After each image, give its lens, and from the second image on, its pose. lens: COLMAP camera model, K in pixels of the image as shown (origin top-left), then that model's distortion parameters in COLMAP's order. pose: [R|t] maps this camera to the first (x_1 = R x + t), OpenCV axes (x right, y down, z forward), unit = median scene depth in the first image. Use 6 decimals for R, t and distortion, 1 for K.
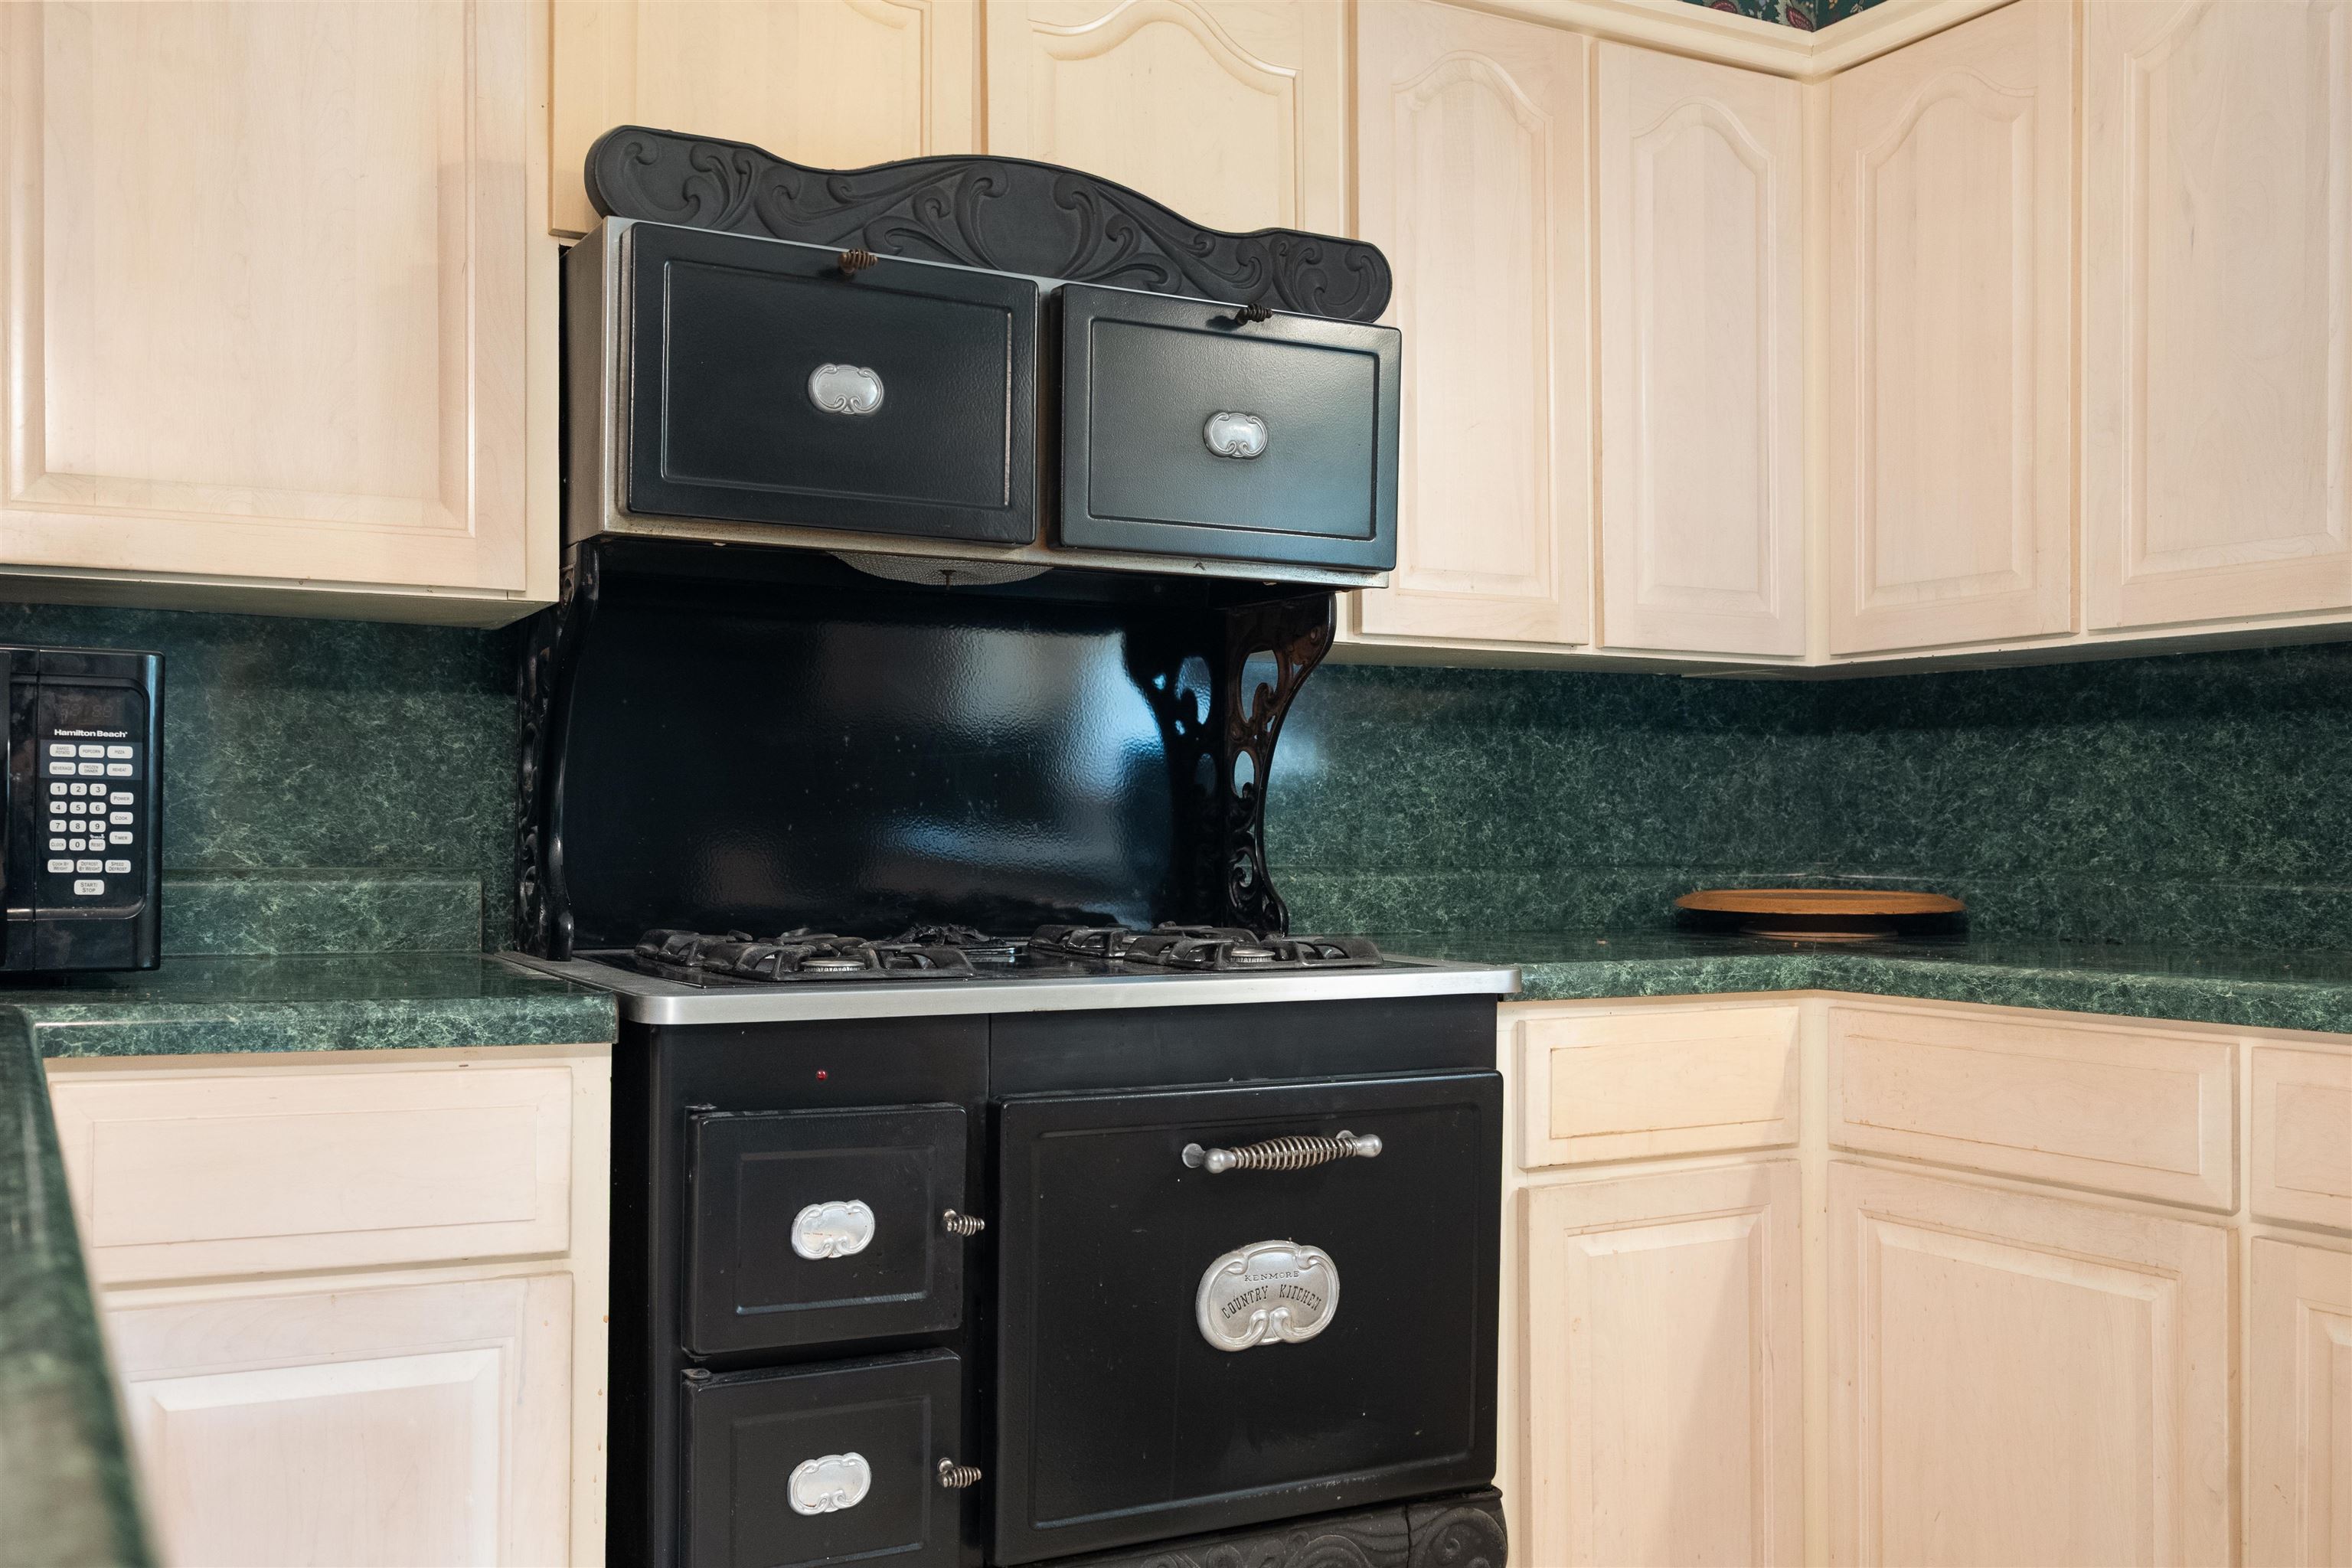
lens RADIAL K [[2238.4, 0, 1201.4], [0, 2238.4, 833.6], [0, 0, 1]] dist [-0.003191, 0.000000]
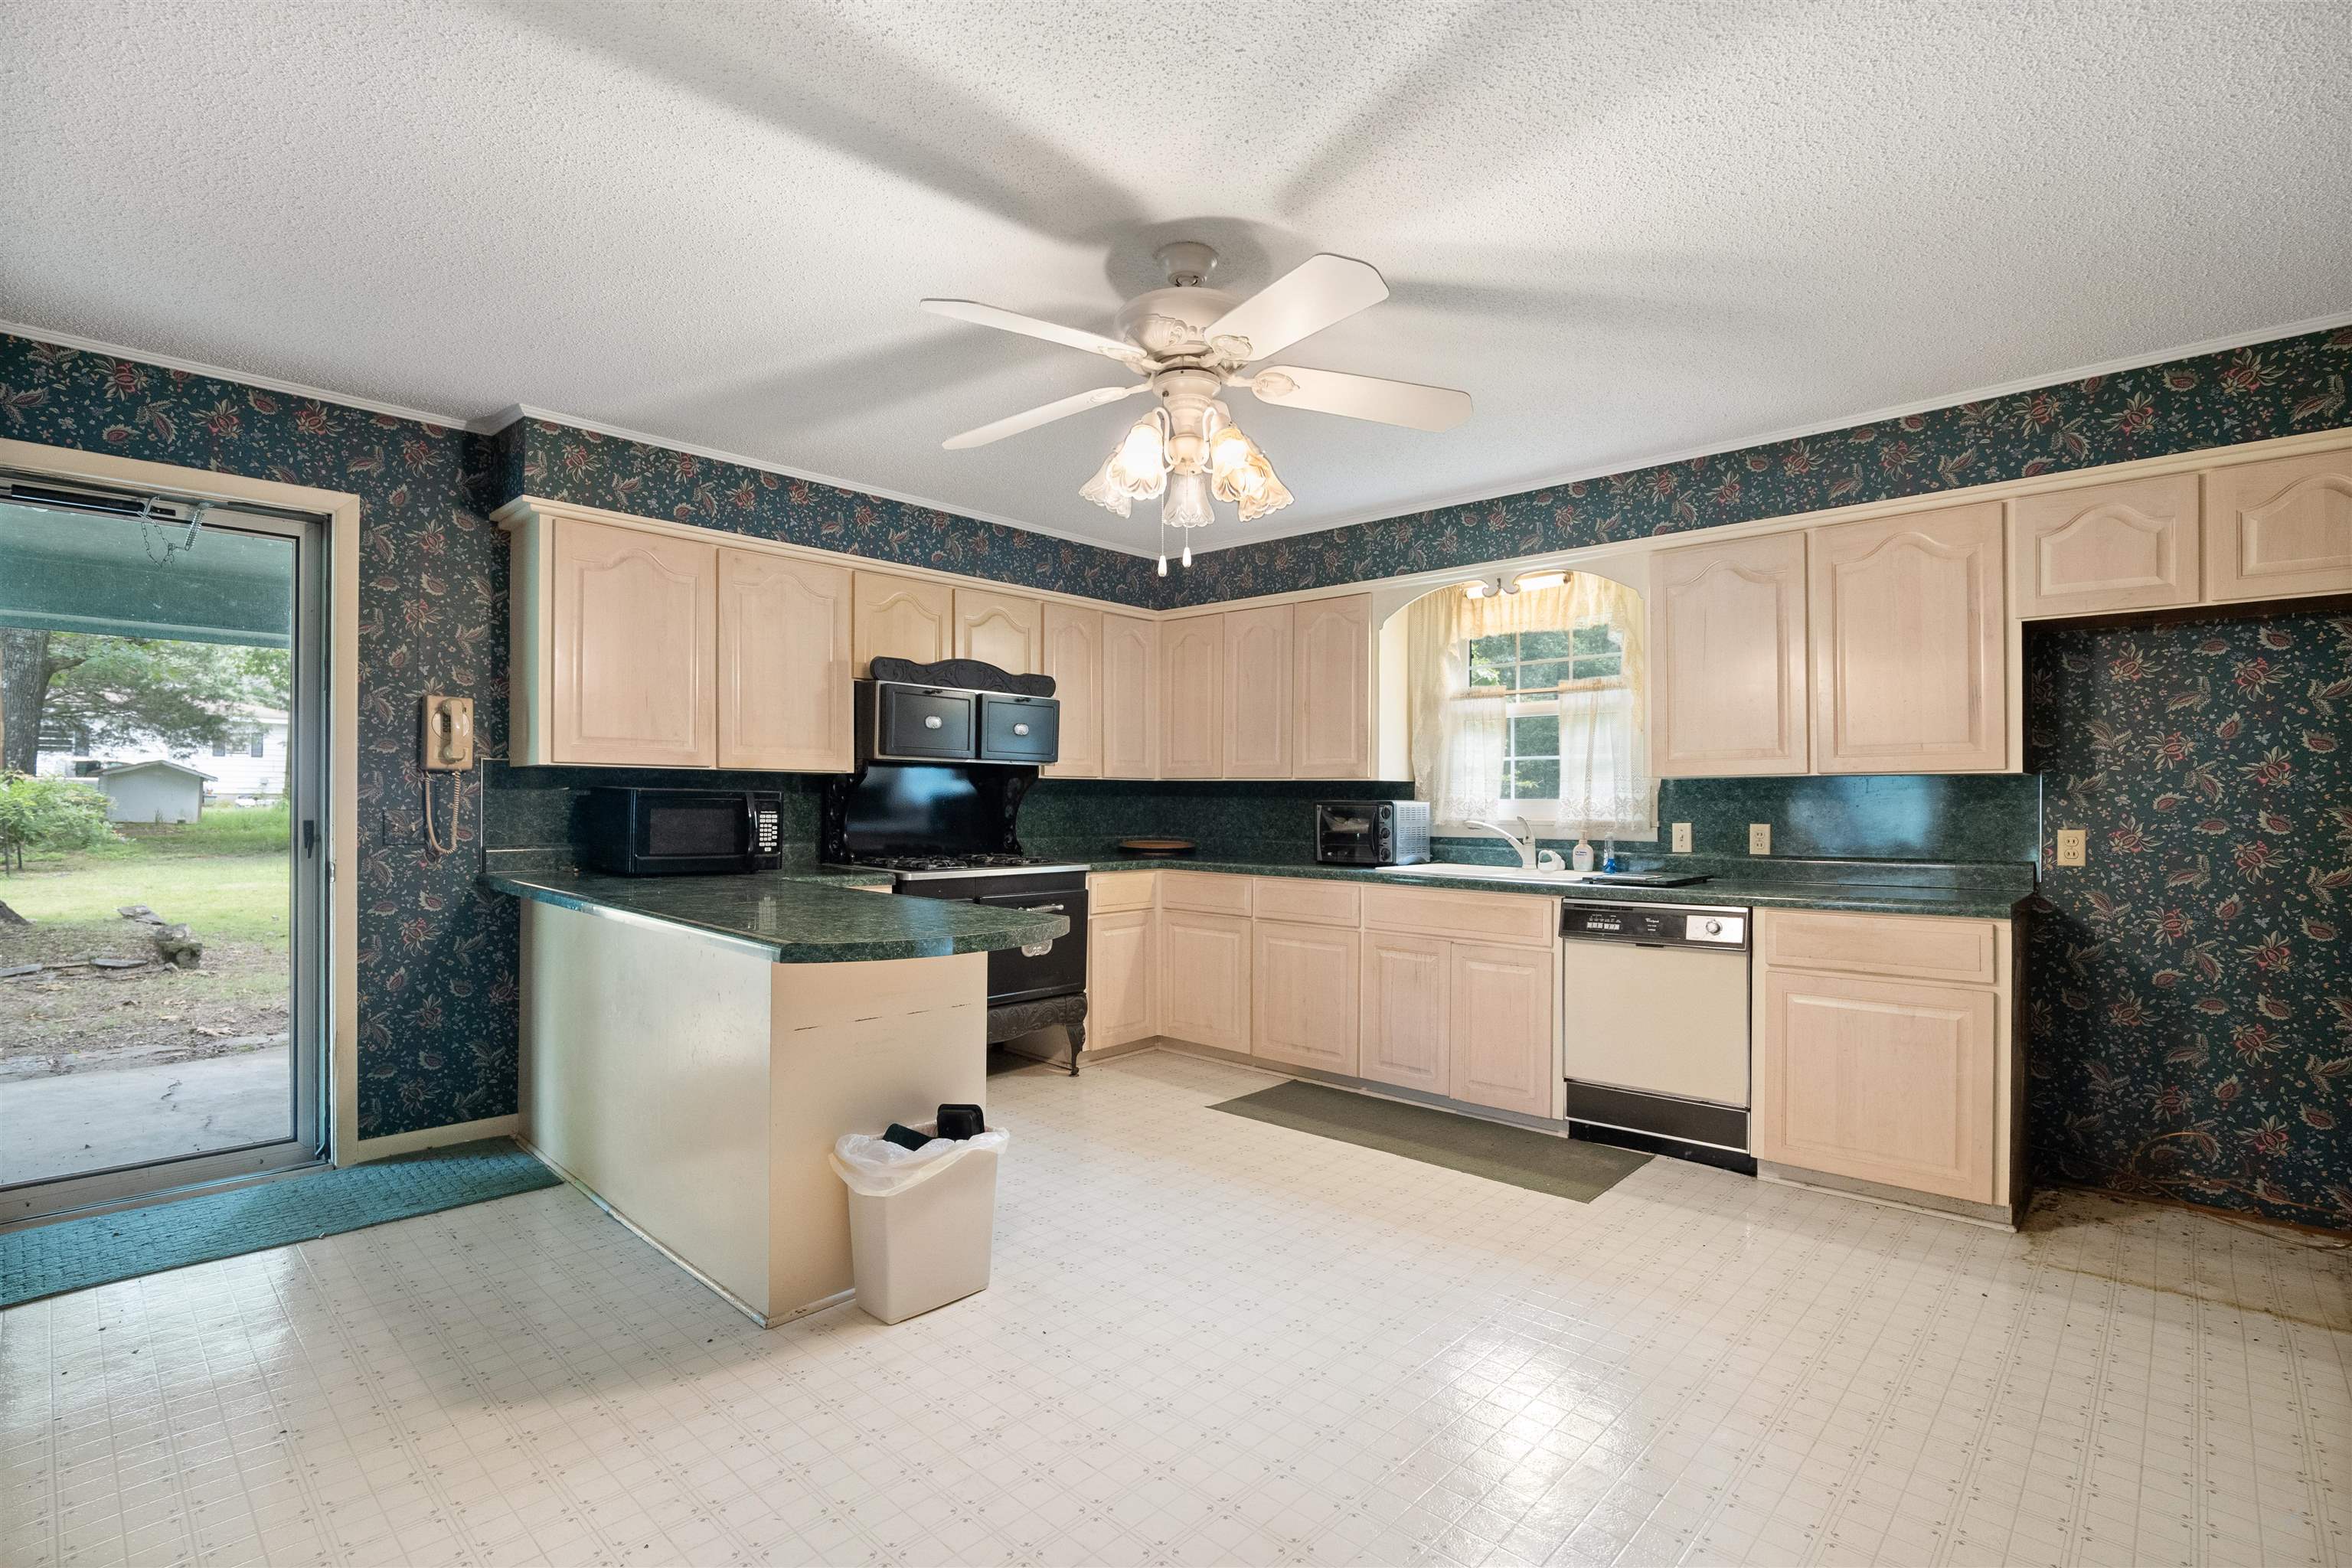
lens RADIAL K [[1090.5, 0, 1168.1], [0, 1090.5, 802.1], [0, 0, 1]] dist [-0.024295, 0.002876]
pose [[0.954142, 0.003901, 0.299330, -0.295613], [-0.005358, 0.999977, 0.004046, -0.056886], [-0.299308, -0.005465, 0.954141, -0.864643]]
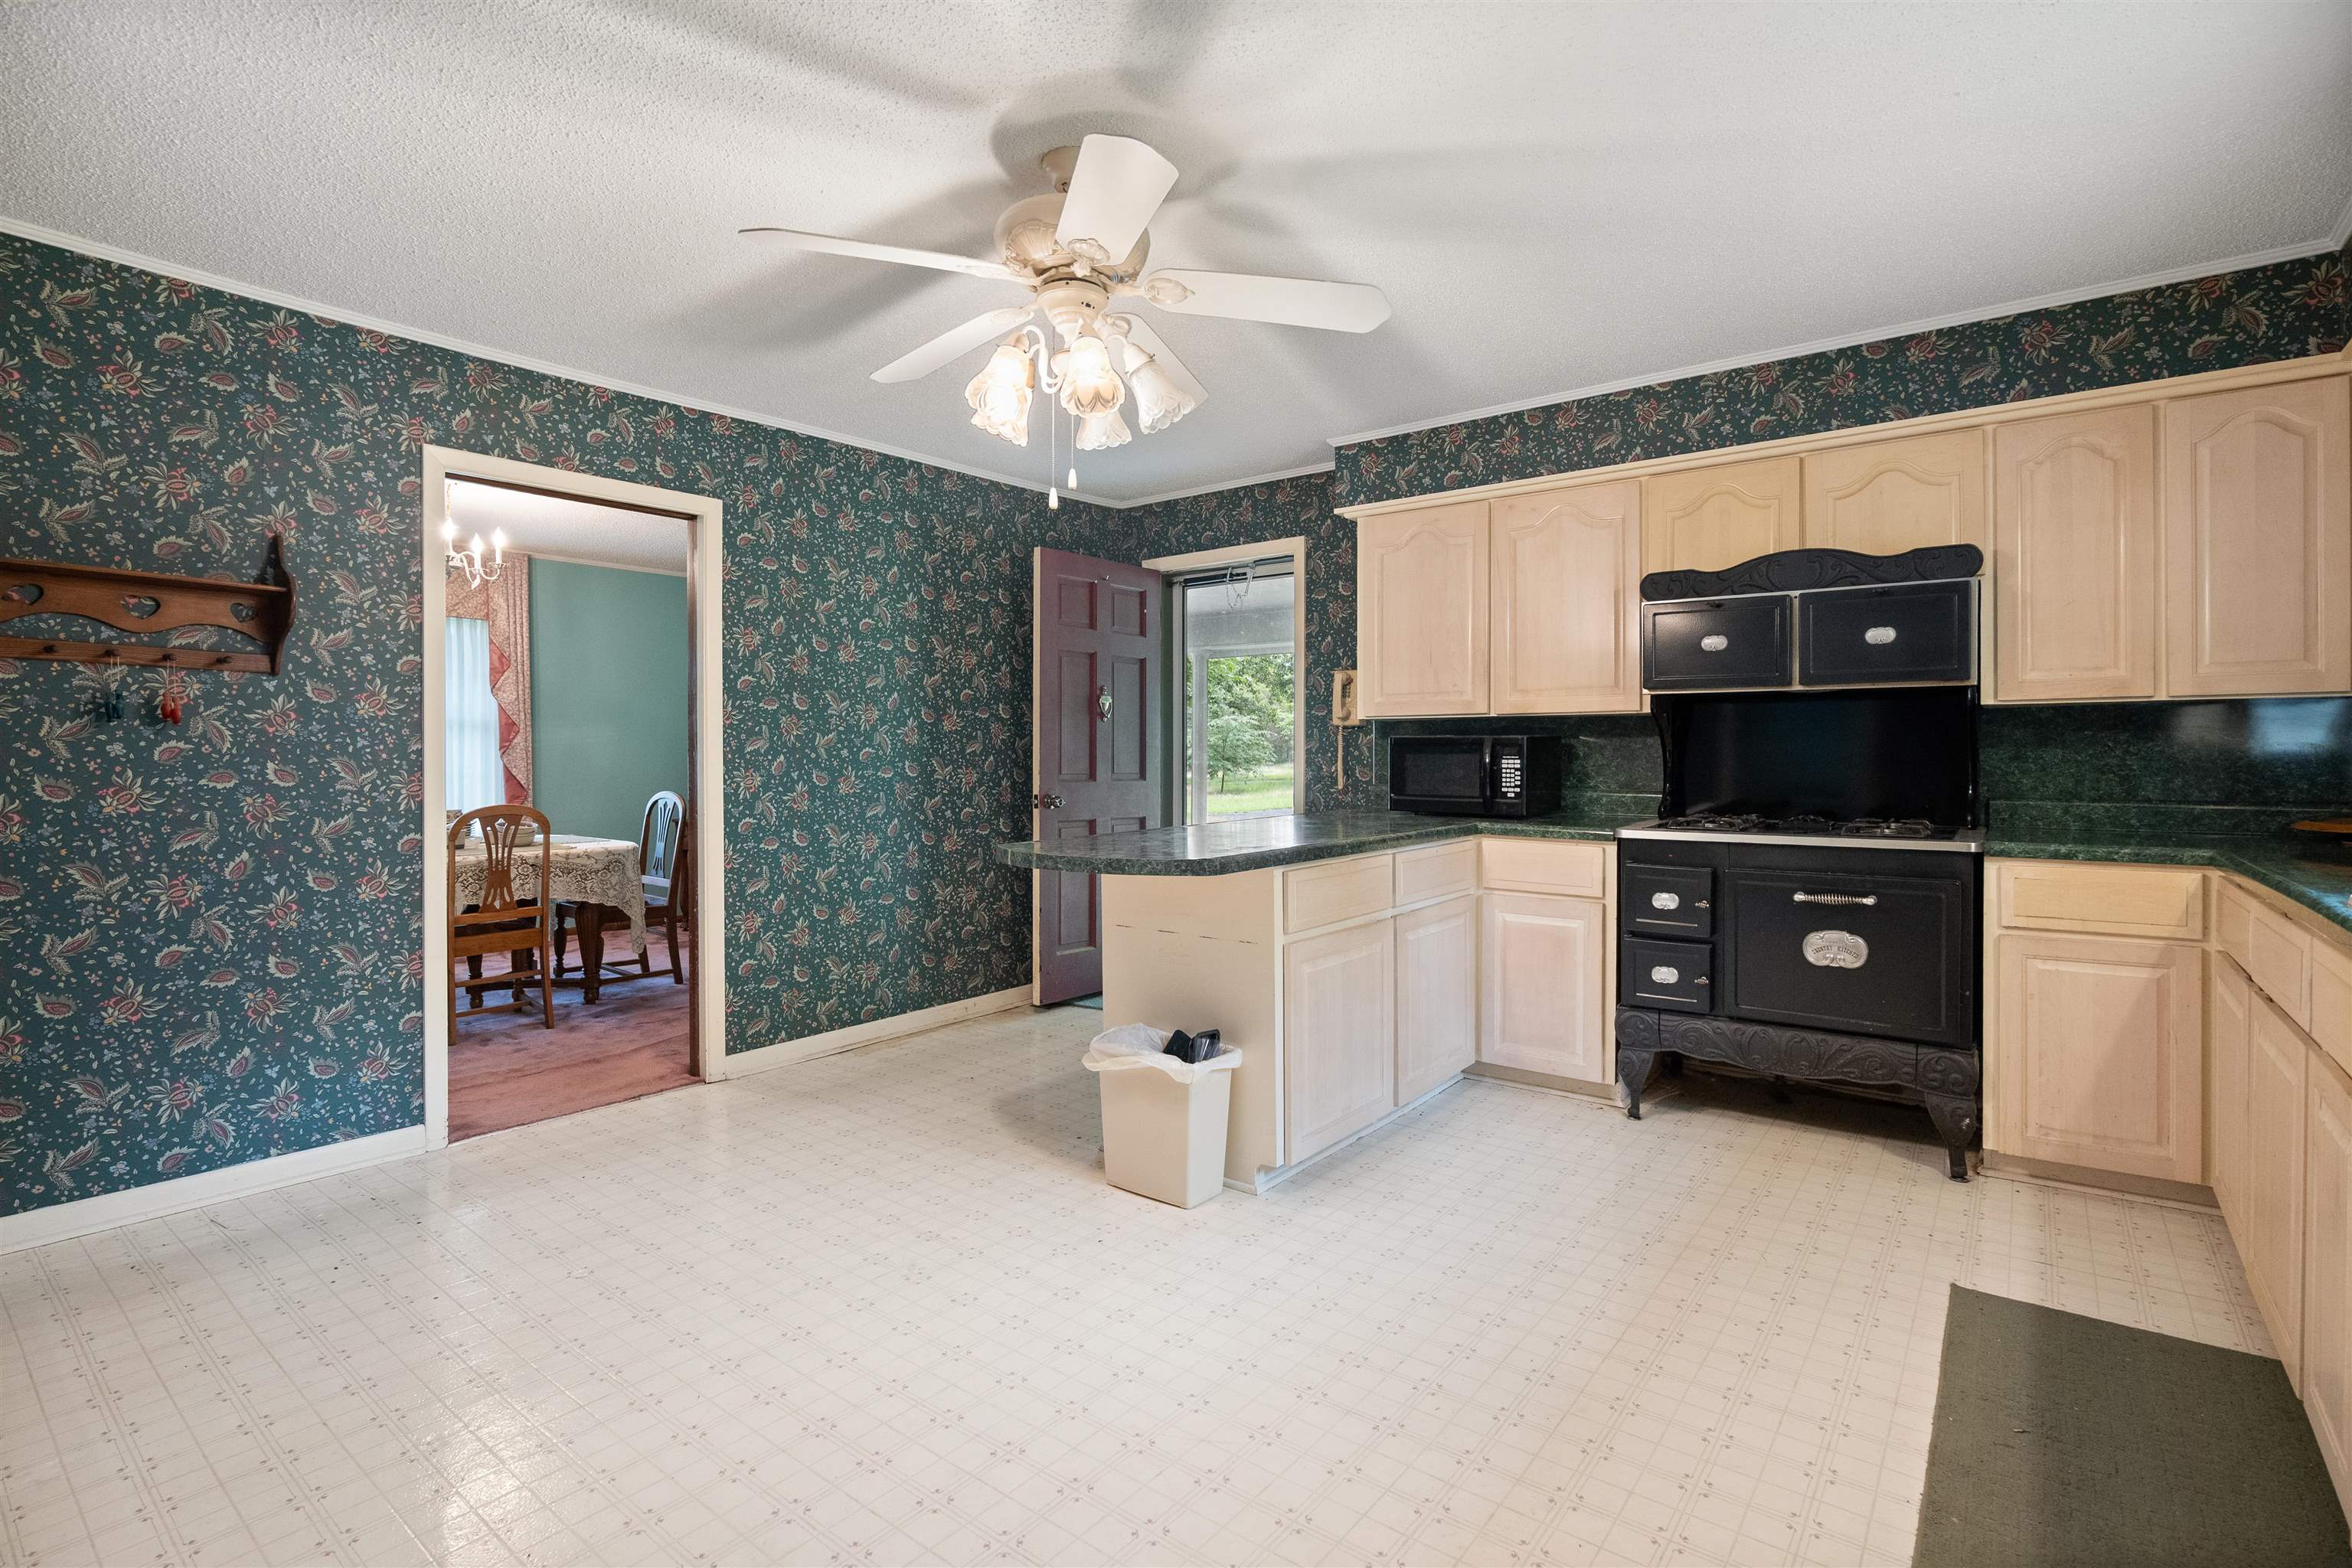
lens RADIAL K [[1090.5, 0, 1162.9], [0, 1090.5, 764.4], [0, 0, 1]] dist [-0.024295, 0.002876]
pose [[0.389774, 0.003250, -0.920905, 0.821813], [0.005735, 0.999966, 0.005956, -0.035779], [0.920892, -0.007603, 0.389743, -0.272664]]
